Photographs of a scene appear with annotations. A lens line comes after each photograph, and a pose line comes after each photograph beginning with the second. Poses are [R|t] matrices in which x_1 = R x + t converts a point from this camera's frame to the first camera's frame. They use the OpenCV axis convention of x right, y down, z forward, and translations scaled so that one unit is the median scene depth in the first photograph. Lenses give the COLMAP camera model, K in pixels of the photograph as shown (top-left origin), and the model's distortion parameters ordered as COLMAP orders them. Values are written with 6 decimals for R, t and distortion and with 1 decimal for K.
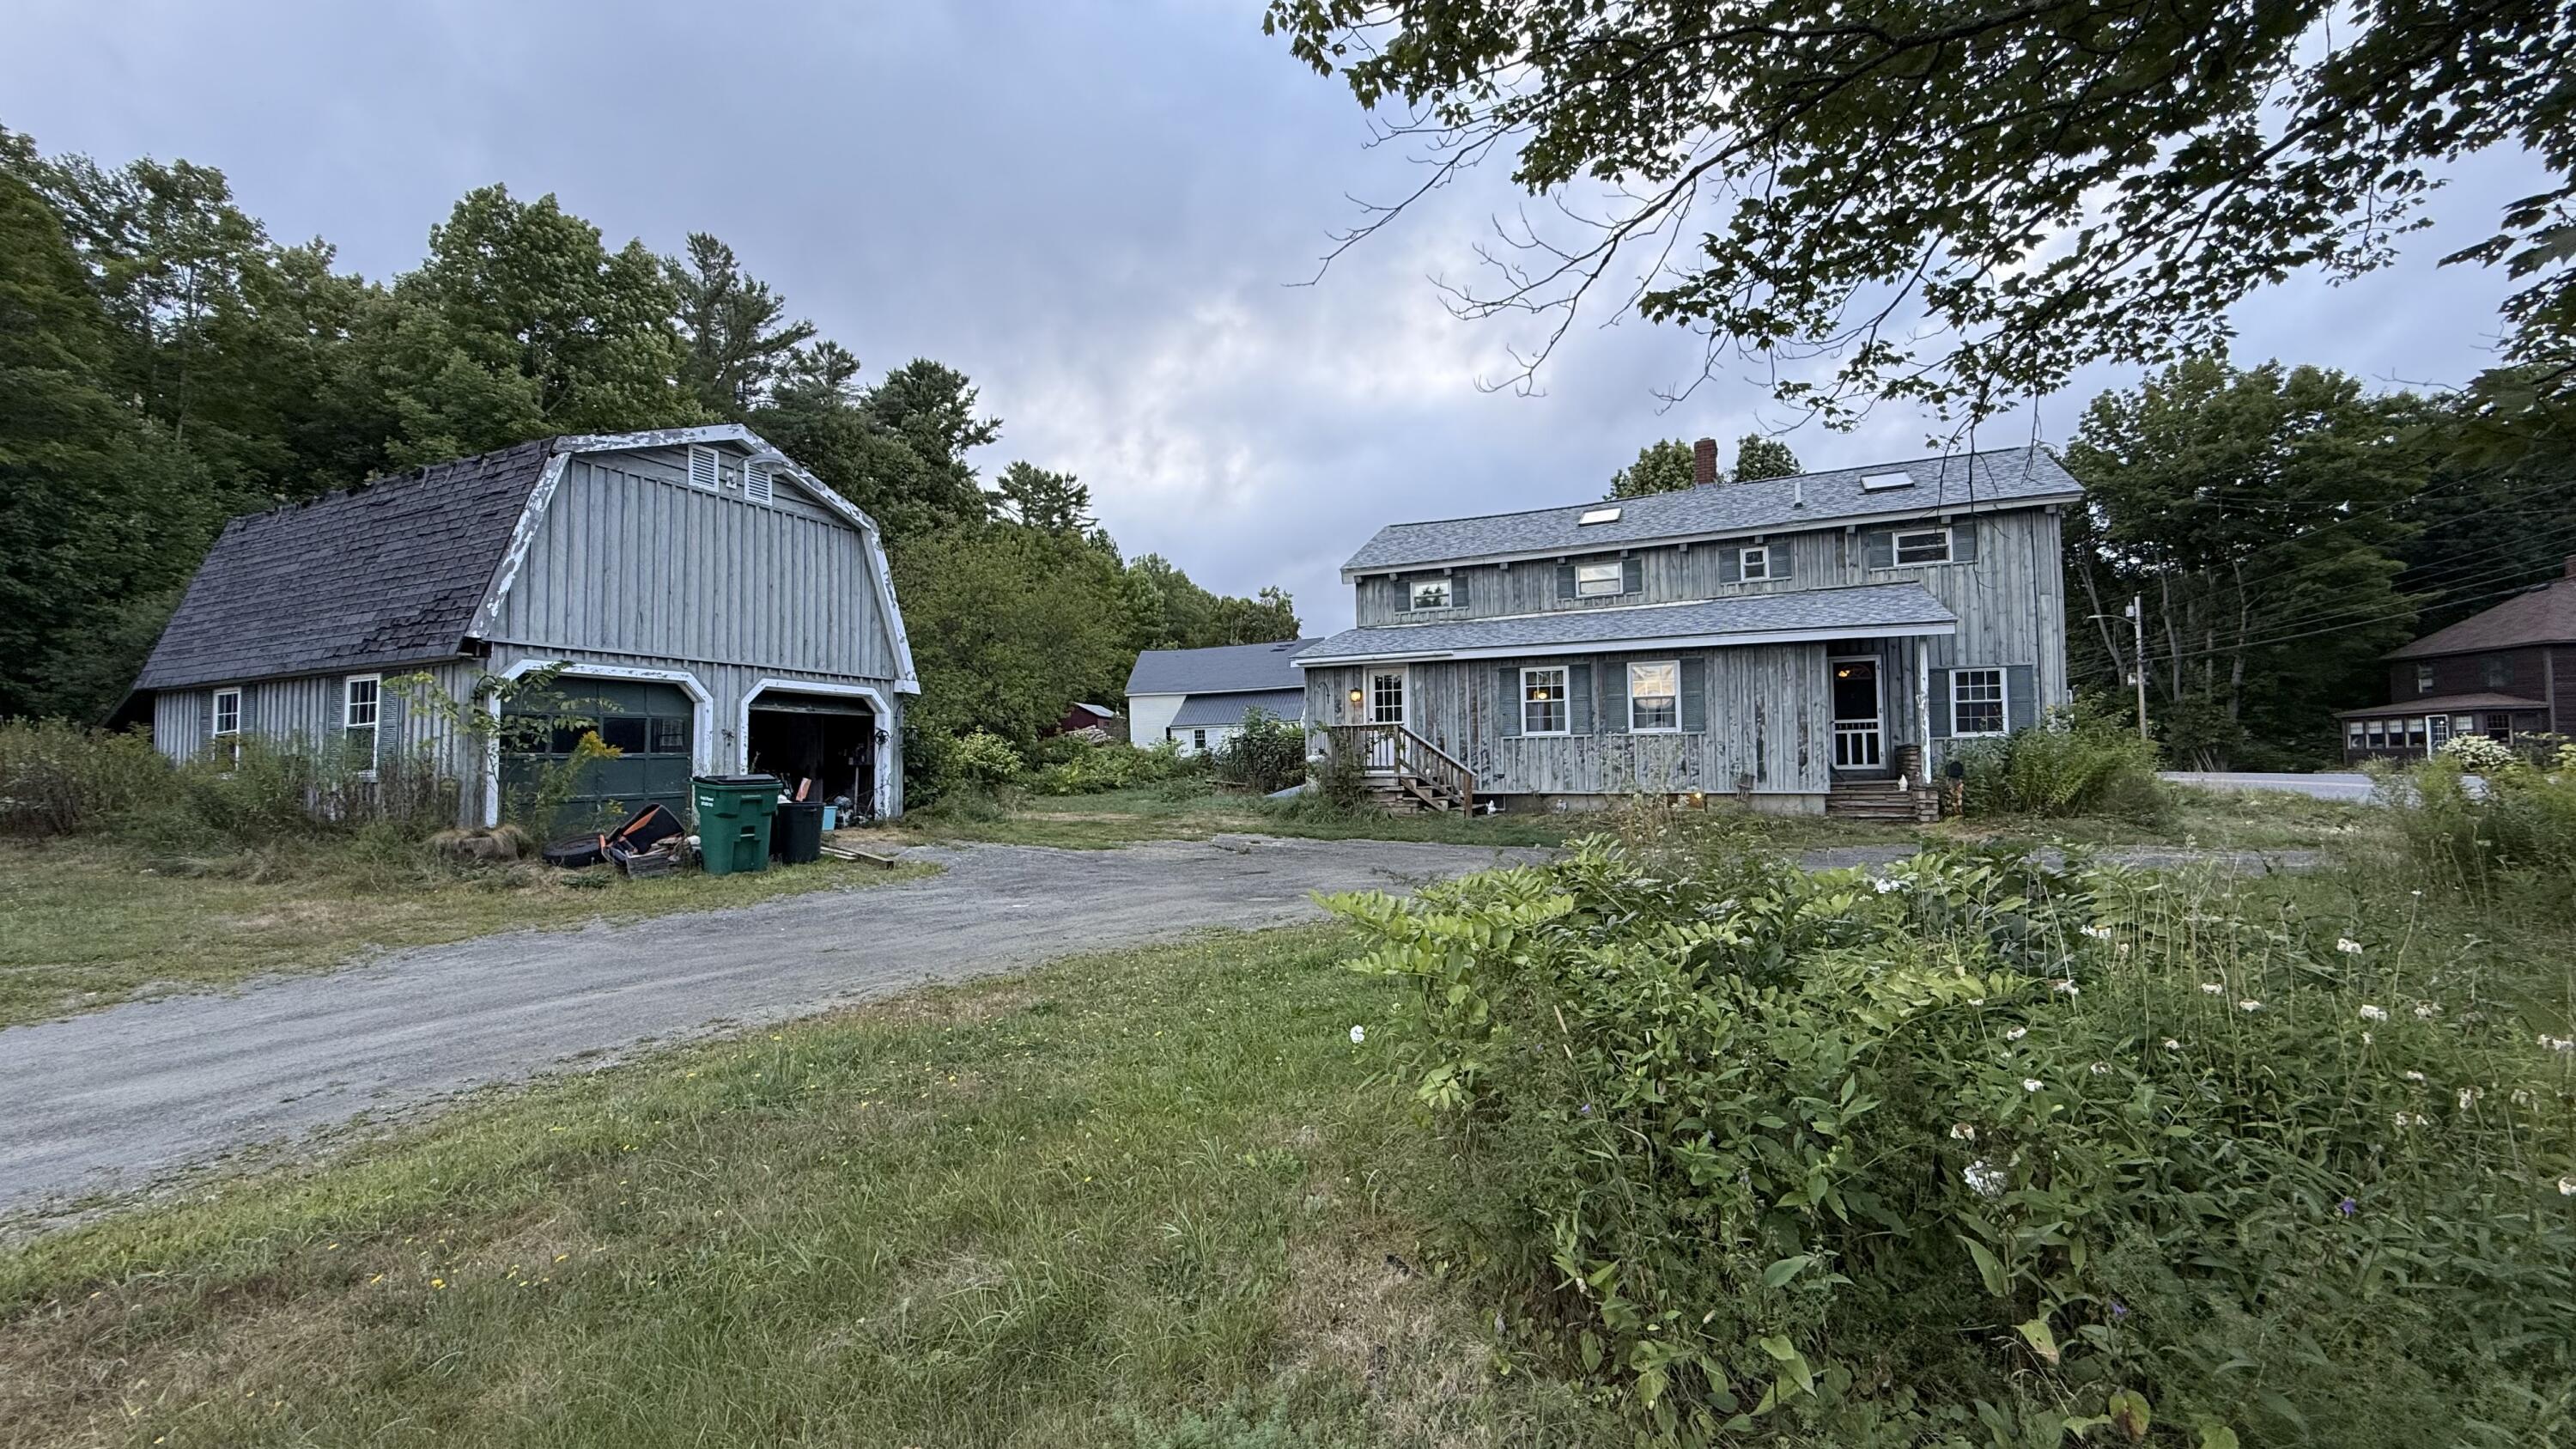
lens RADIAL K [[1014.5, 0, 1280.0], [0, 1014.5, 721.9], [0, 0, 1]] dist [0.001434, -0.000933]
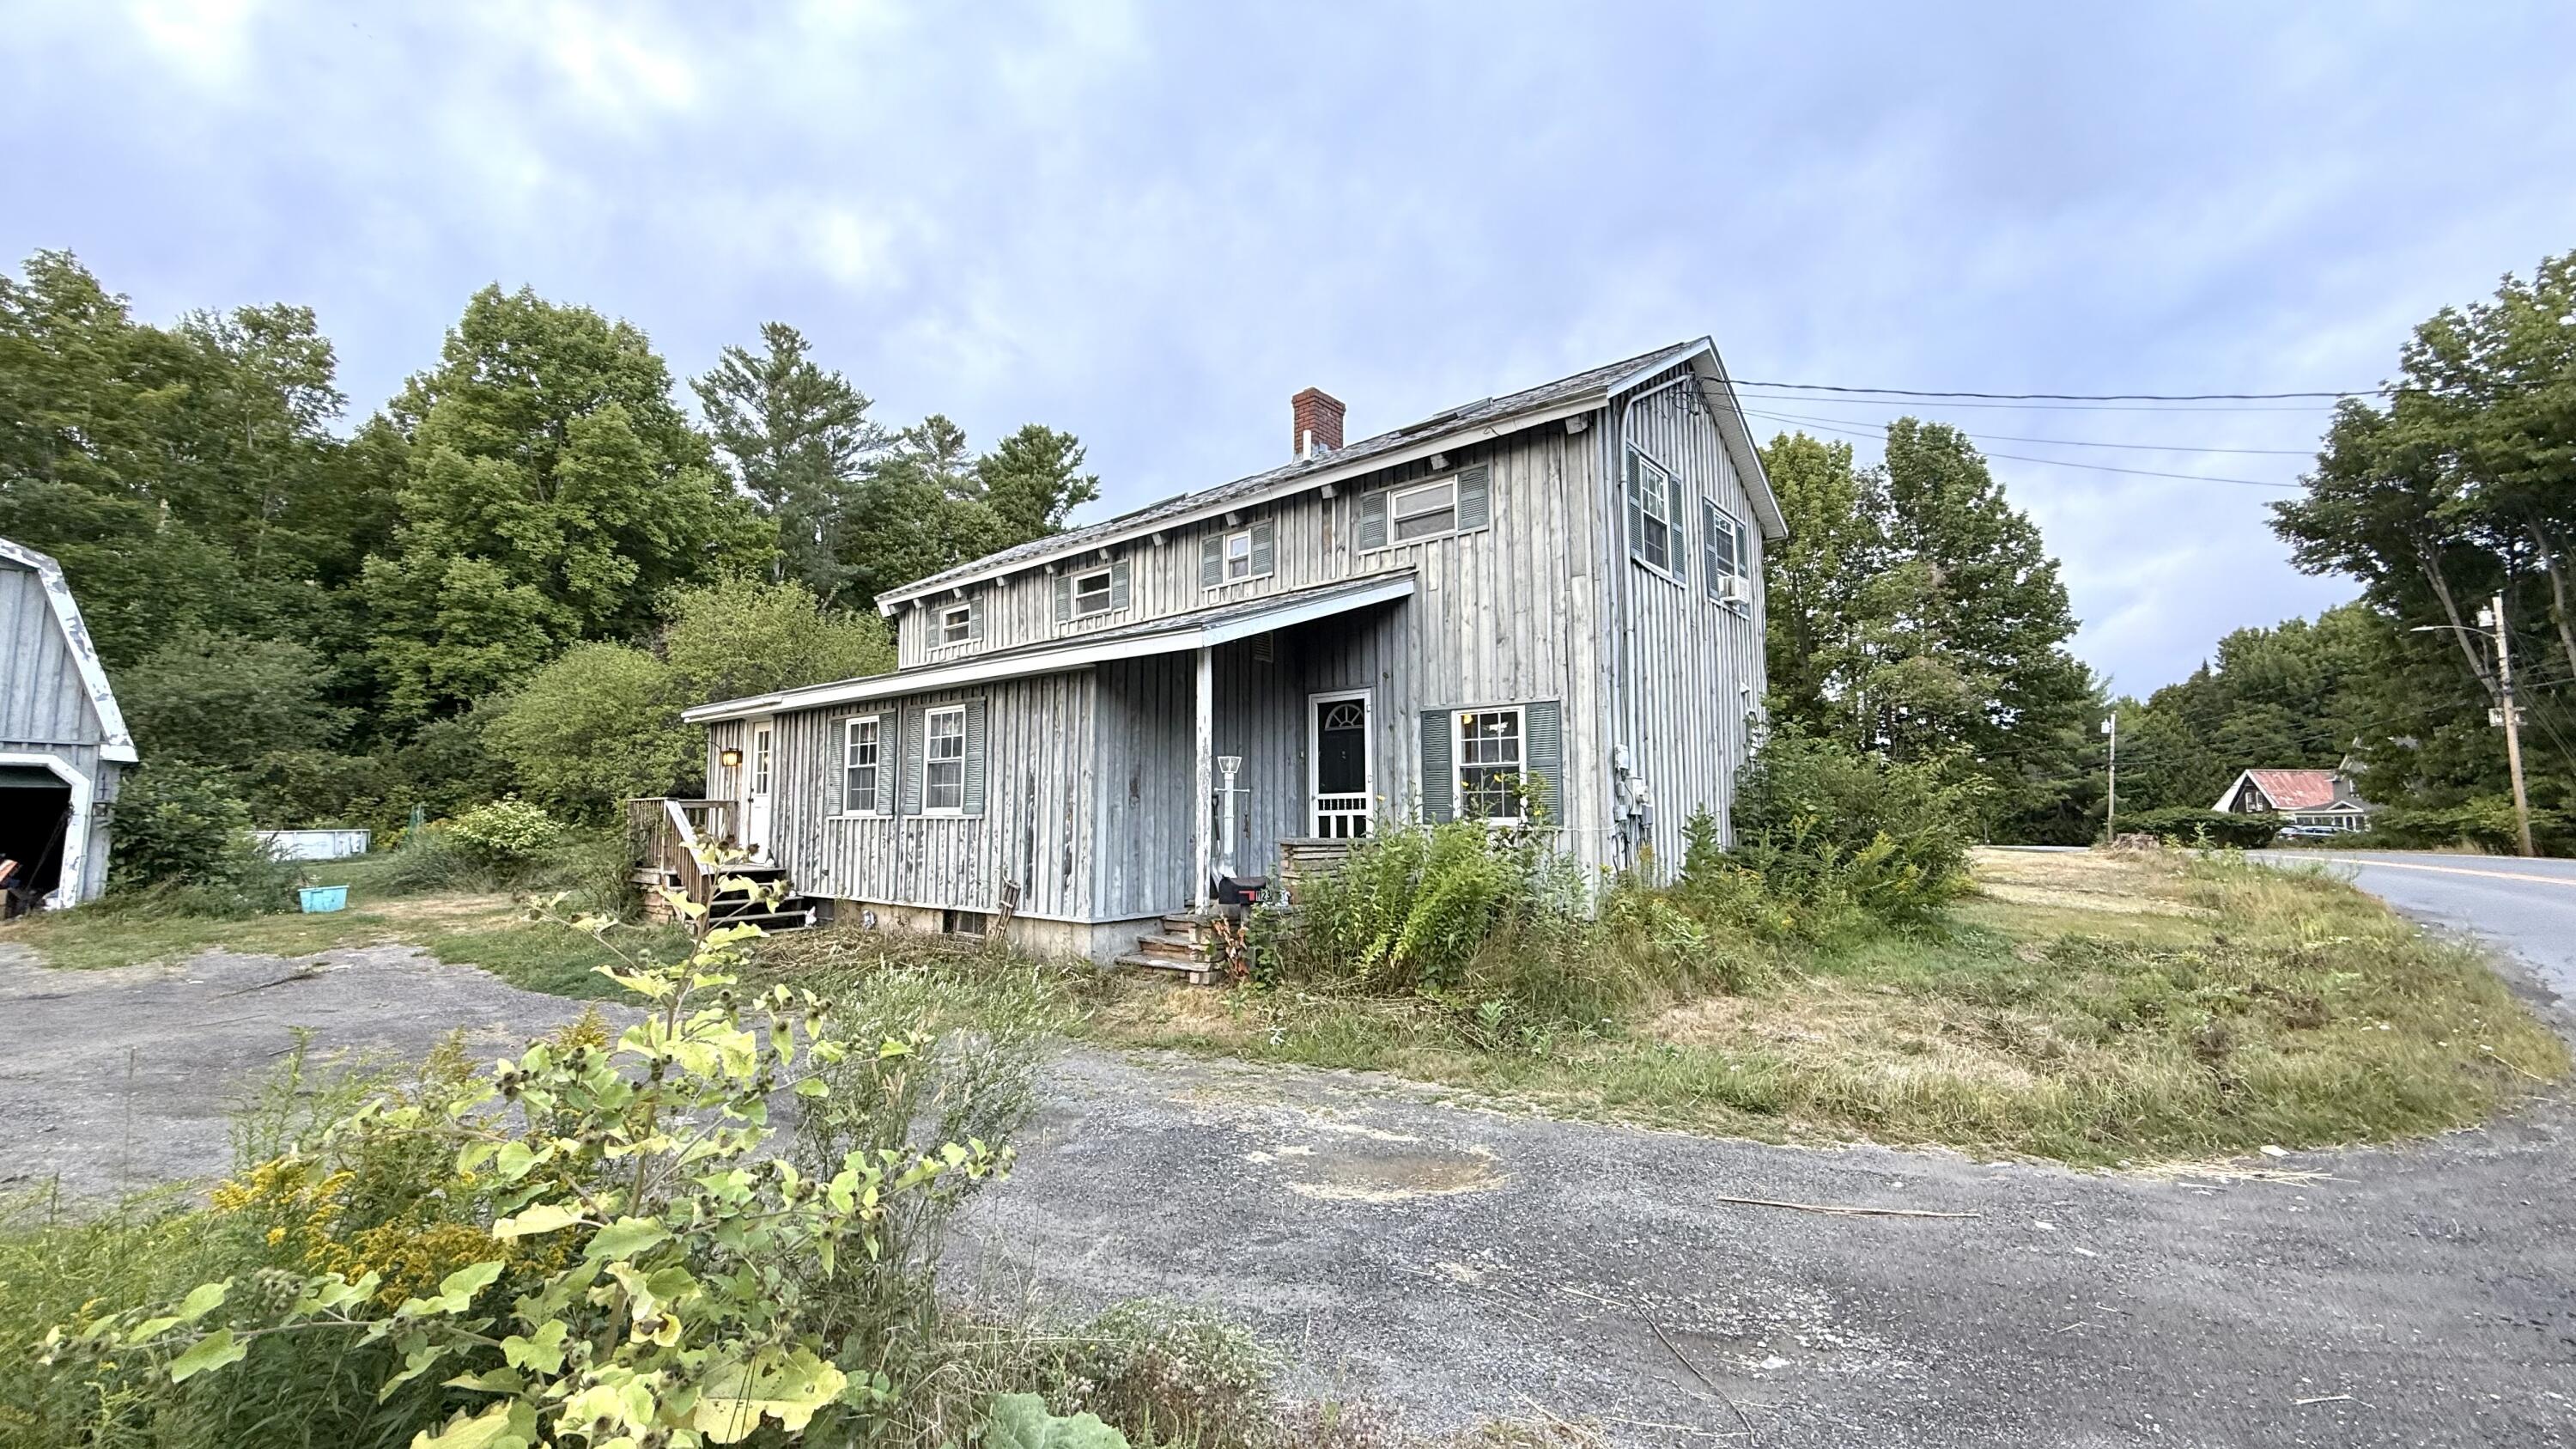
lens RADIAL K [[1014.5, 0, 1290.9], [0, 1014.5, 723.0], [0, 0, 1]] dist [0.001434, -0.000933]
pose [[0.965121, -0.014022, -0.261428, 0.725313], [0.000808, 0.998719, -0.050585, -0.014684], [0.261802, 0.048609, 0.963897, 0.405673]]
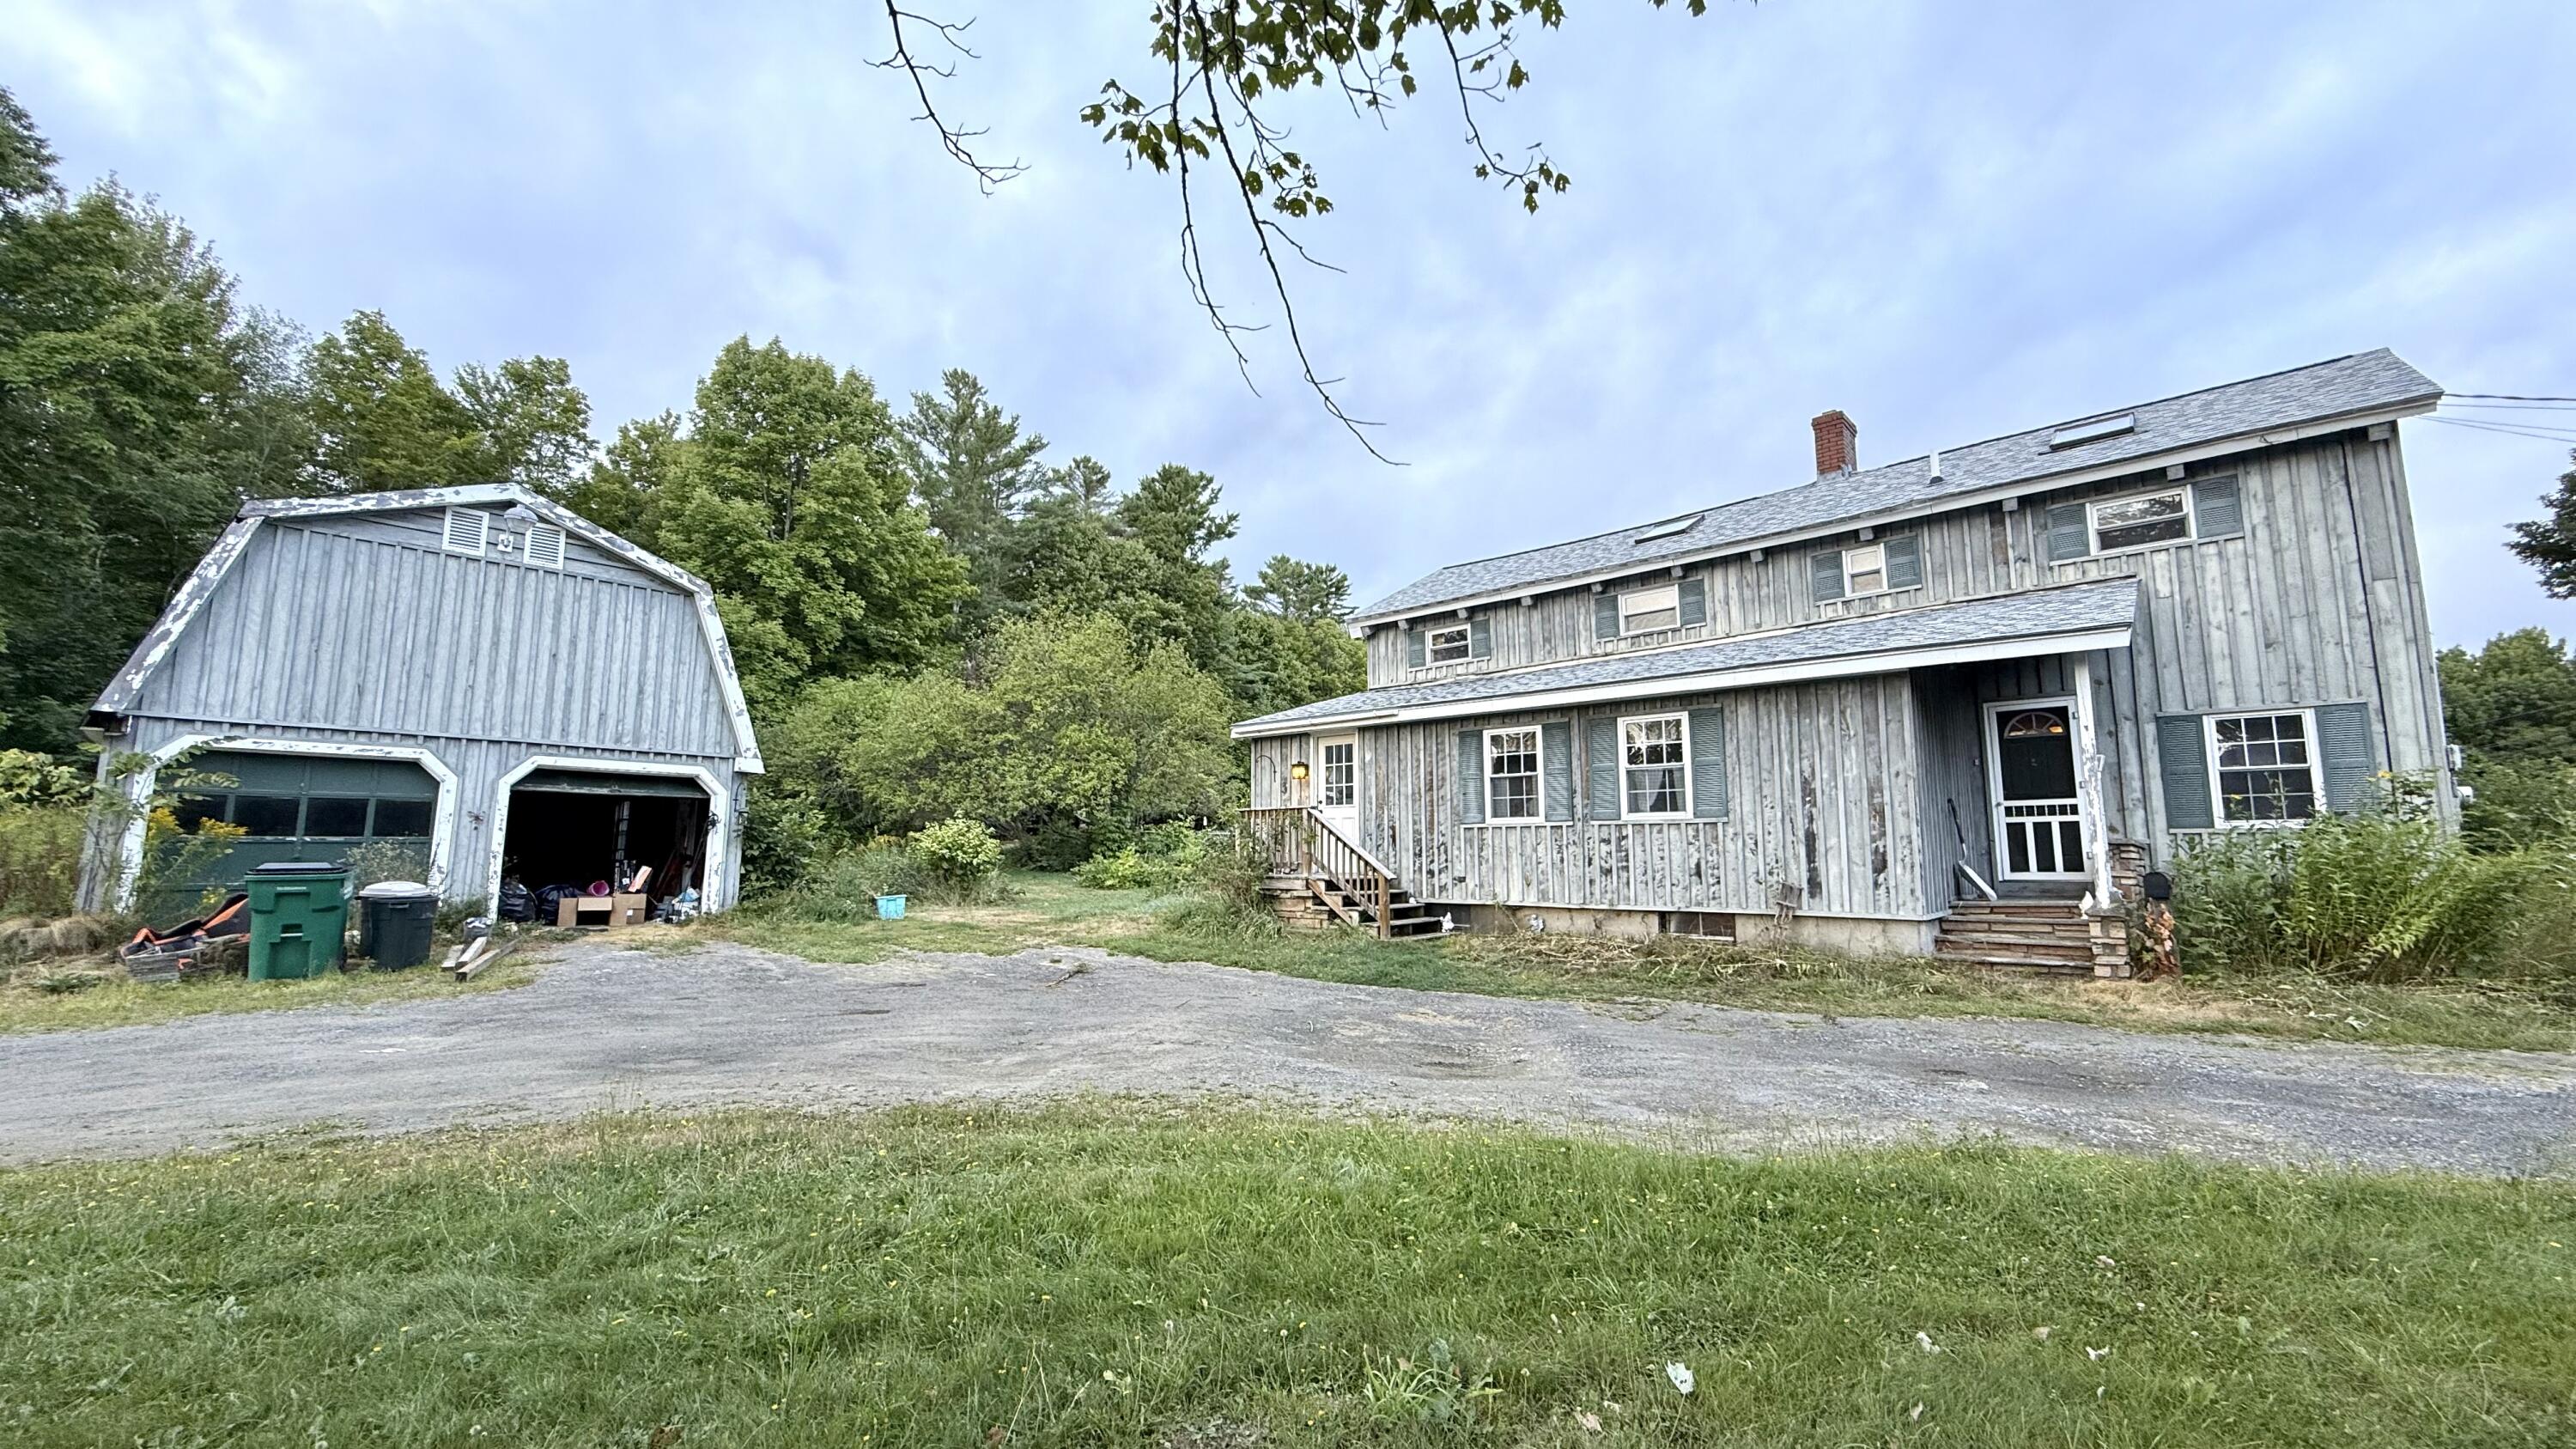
lens RADIAL K [[1014.5, 0, 1287.9], [0, 1014.5, 722.5], [0, 0, 1]] dist [0.001434, -0.000933]
pose [[0.953111, -0.025929, -0.301509, 0.325785], [-0.000709, 0.996128, -0.087909, 0.005602], [0.302621, 0.084001, 0.949402, 0.267827]]
